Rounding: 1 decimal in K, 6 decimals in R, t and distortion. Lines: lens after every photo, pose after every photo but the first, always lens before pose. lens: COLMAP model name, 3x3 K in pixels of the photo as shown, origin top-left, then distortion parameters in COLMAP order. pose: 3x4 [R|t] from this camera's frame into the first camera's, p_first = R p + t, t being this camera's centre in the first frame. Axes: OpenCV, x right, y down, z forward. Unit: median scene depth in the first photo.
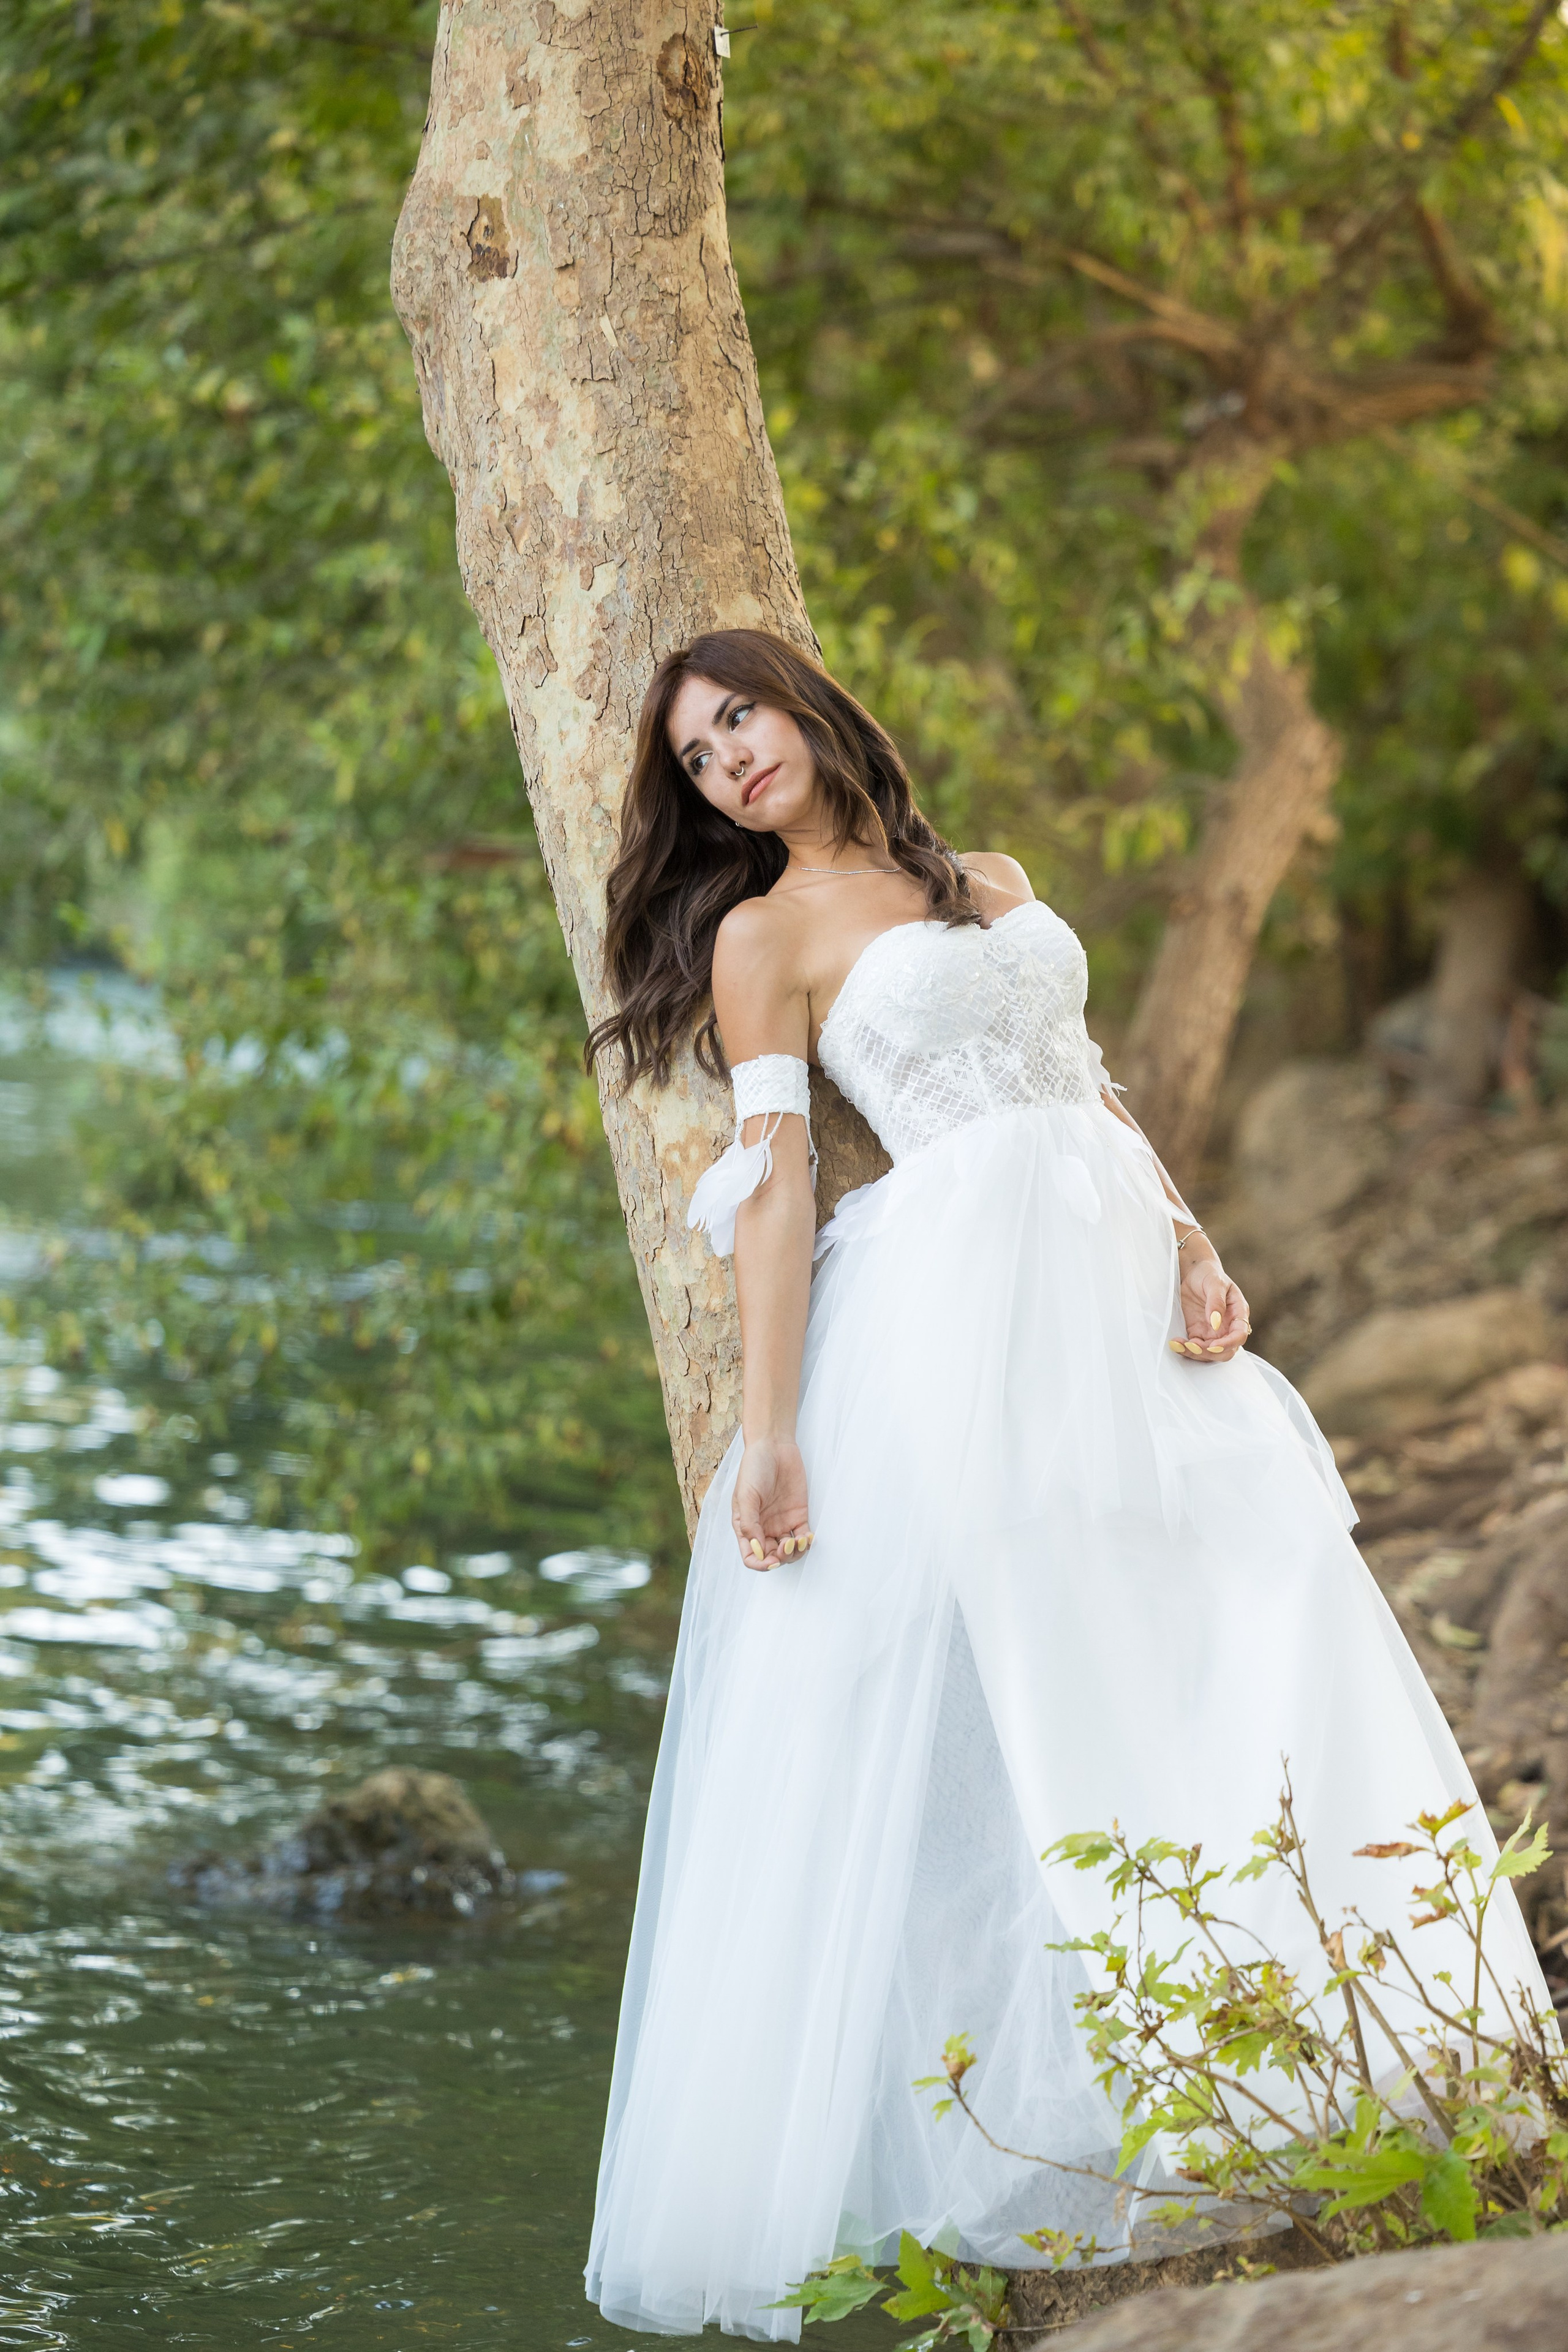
lens RADIAL K [[9335.8, 0, 785.3], [0, 9335.8, 1170.1], [0, 0, 1]] dist [-0.028524, 0.000000]
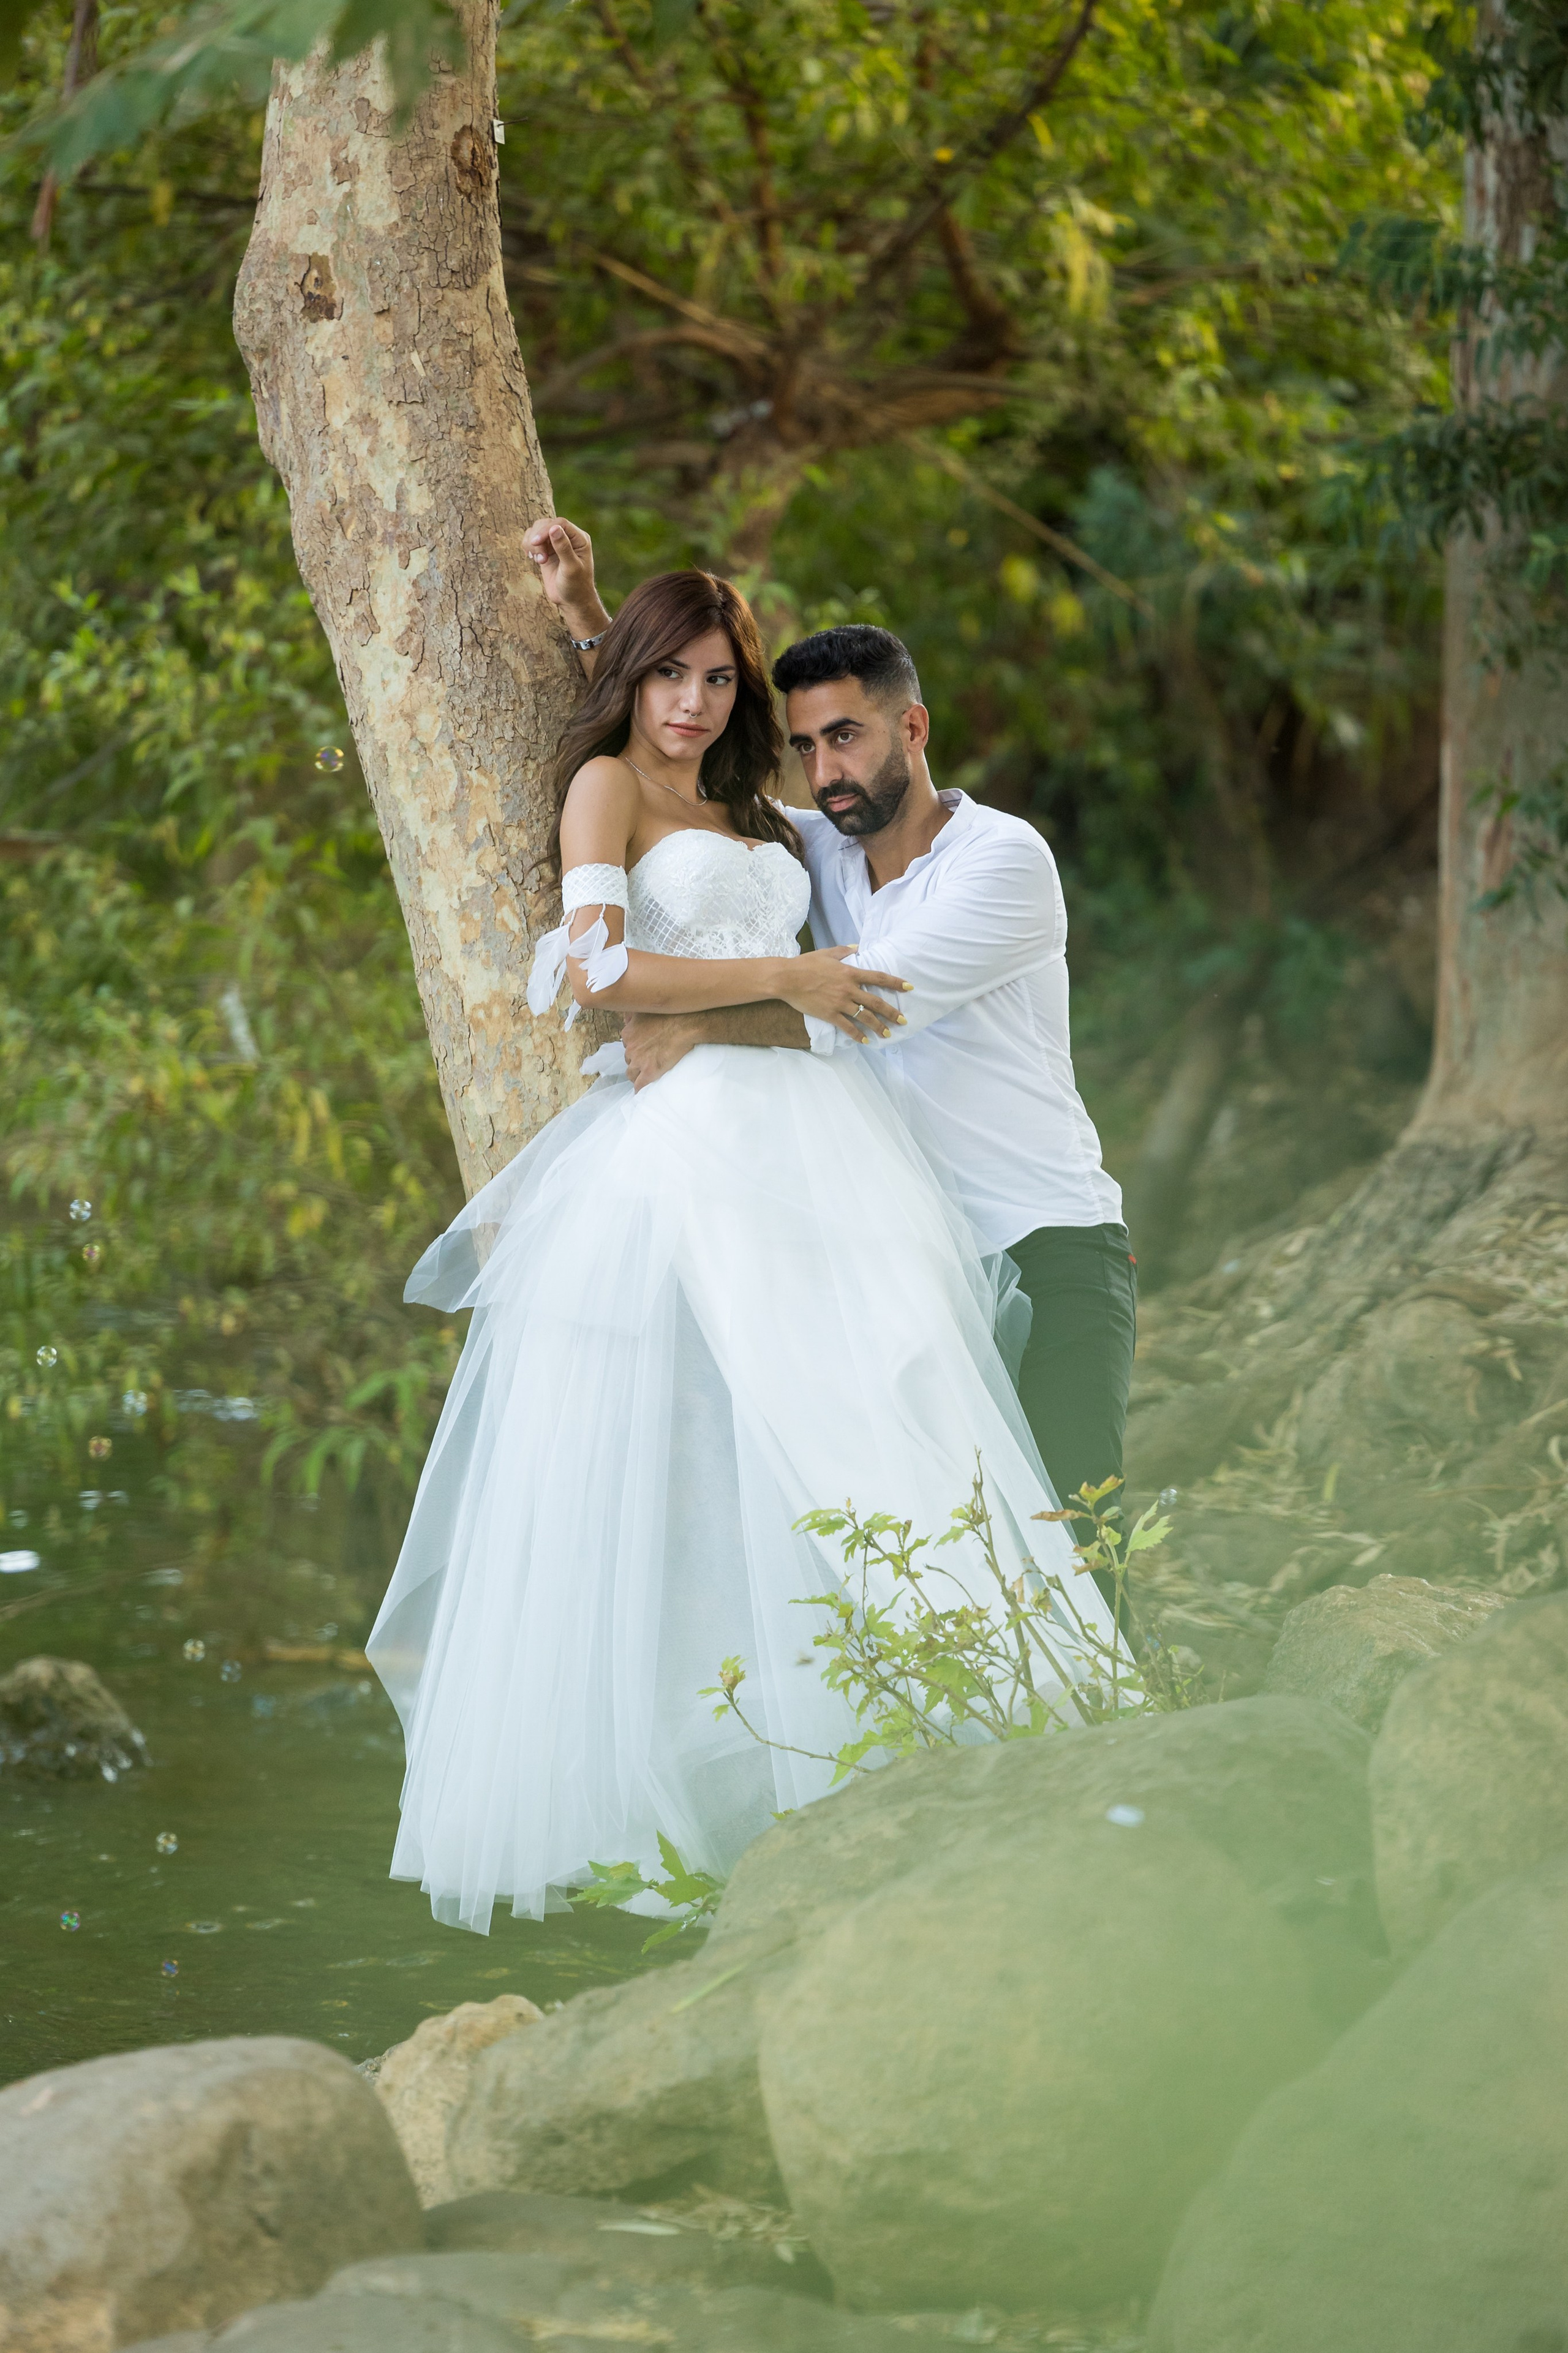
lens RADIAL K [[11267.2, 0, 782.8], [0, 11267.2, 1177.9], [0, 0, 1]] dist [-0.193353, 0.000000]
pose [[0.997810, 0.008724, 0.065572, -0.067083], [-0.007967, 0.999899, -0.011788, 0.036462], [-0.065668, 0.011240, 0.997778, -0.503918]]
